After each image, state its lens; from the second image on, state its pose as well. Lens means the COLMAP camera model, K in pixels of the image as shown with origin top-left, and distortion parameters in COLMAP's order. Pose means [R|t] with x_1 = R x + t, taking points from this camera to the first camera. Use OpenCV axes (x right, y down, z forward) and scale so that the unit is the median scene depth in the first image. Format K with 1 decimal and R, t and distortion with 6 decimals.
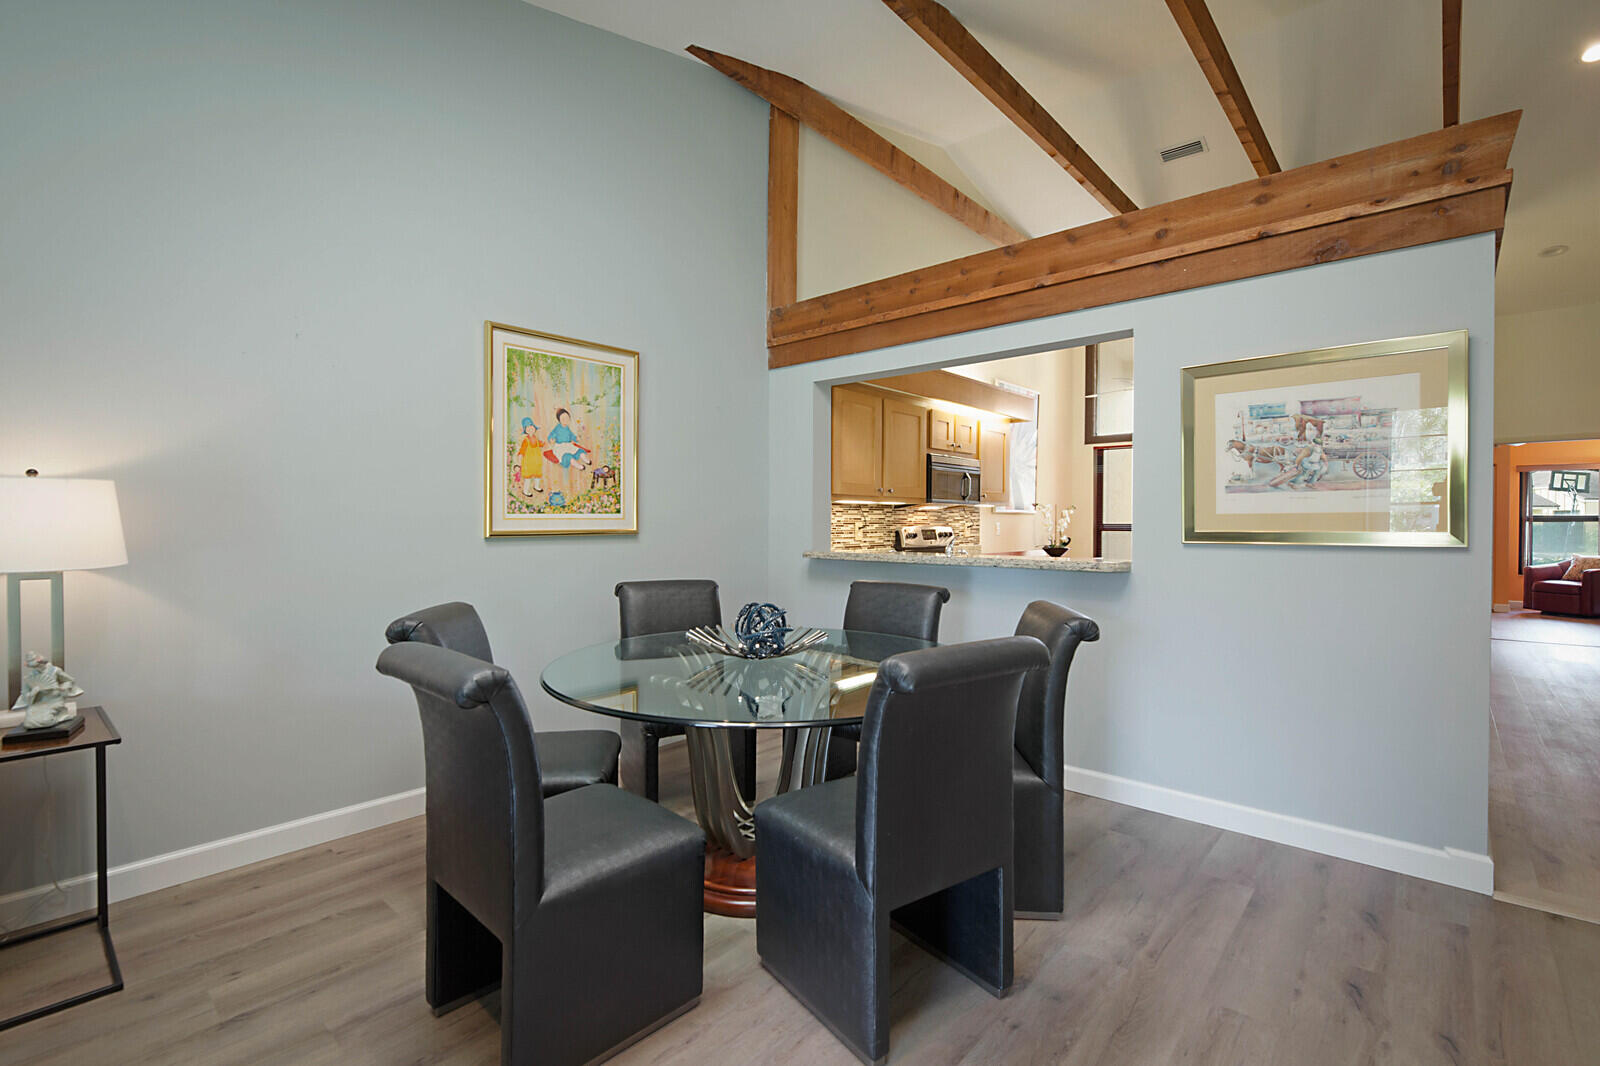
lens RADIAL K [[701.4, 0, 856.3], [0, 701.4, 525.4], [0, 0, 1]] dist [-0.001960, 0.000178]
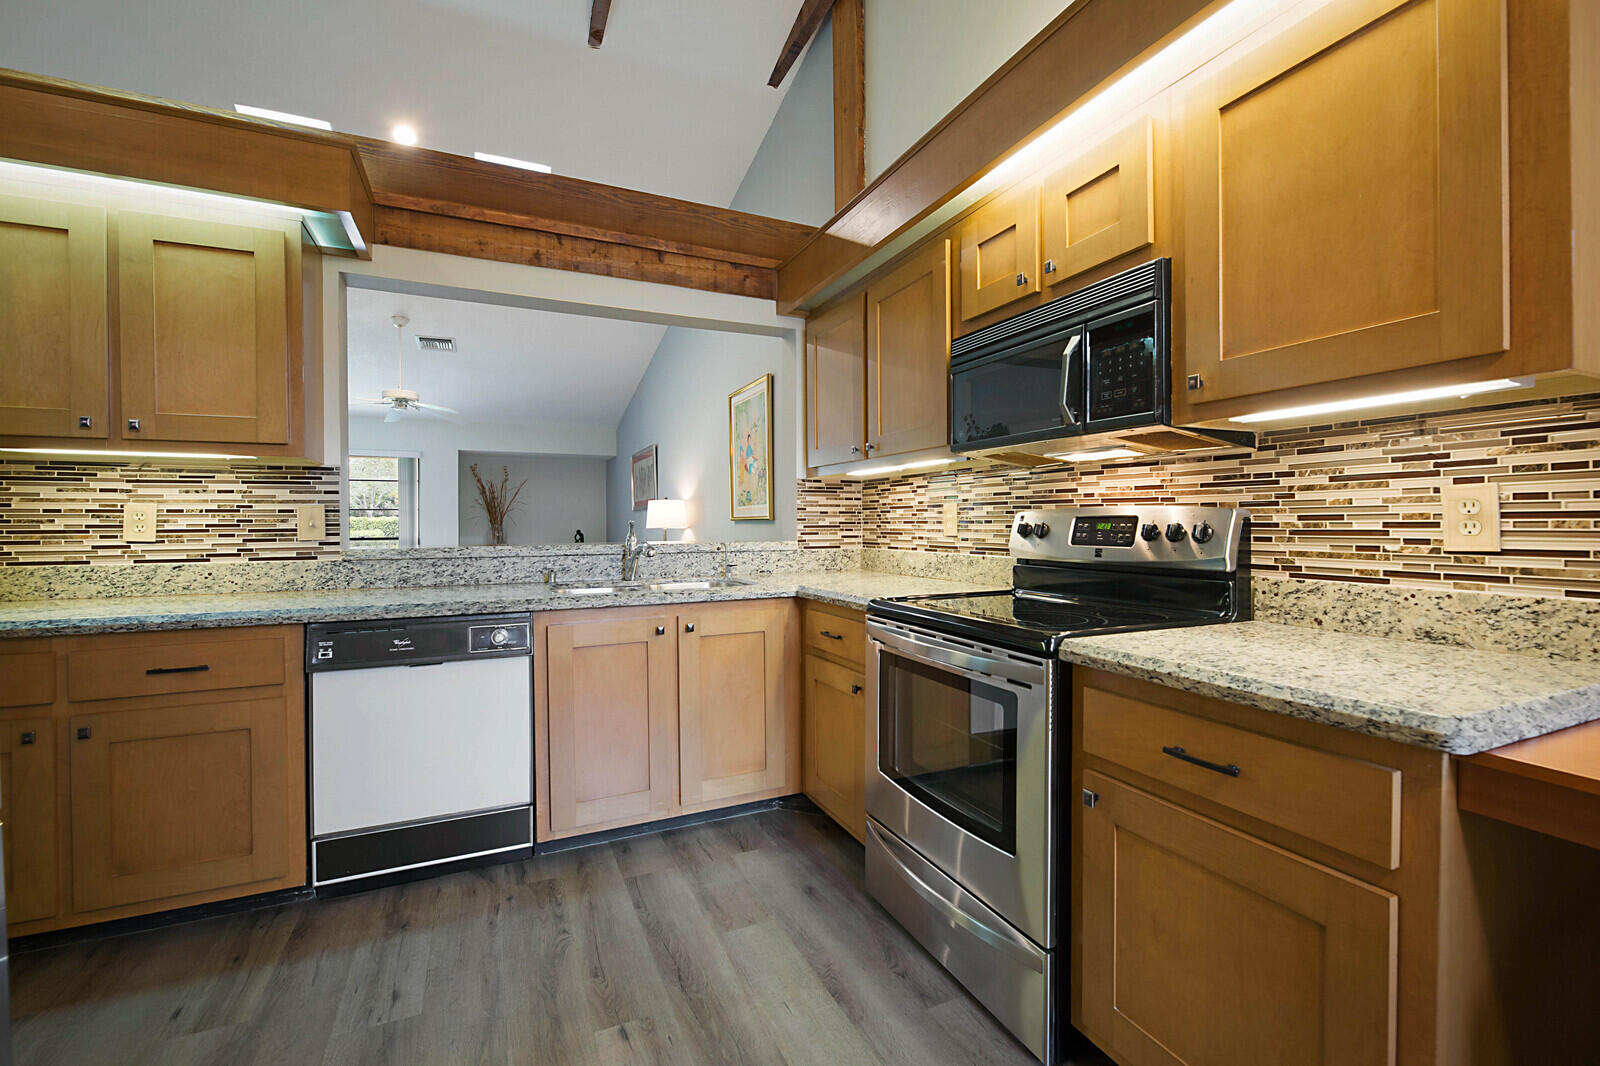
lens RADIAL K [[701.4, 0, 800.4], [0, 701.4, 523.8], [0, 0, 1]] dist [-0.001960, 0.000178]
pose [[-0.452674, 0.002480, -0.891673, 0.799886], [-0.004274, 0.999979, 0.004951, 0.013865], [0.891666, 0.006053, -0.452654, 1.672790]]
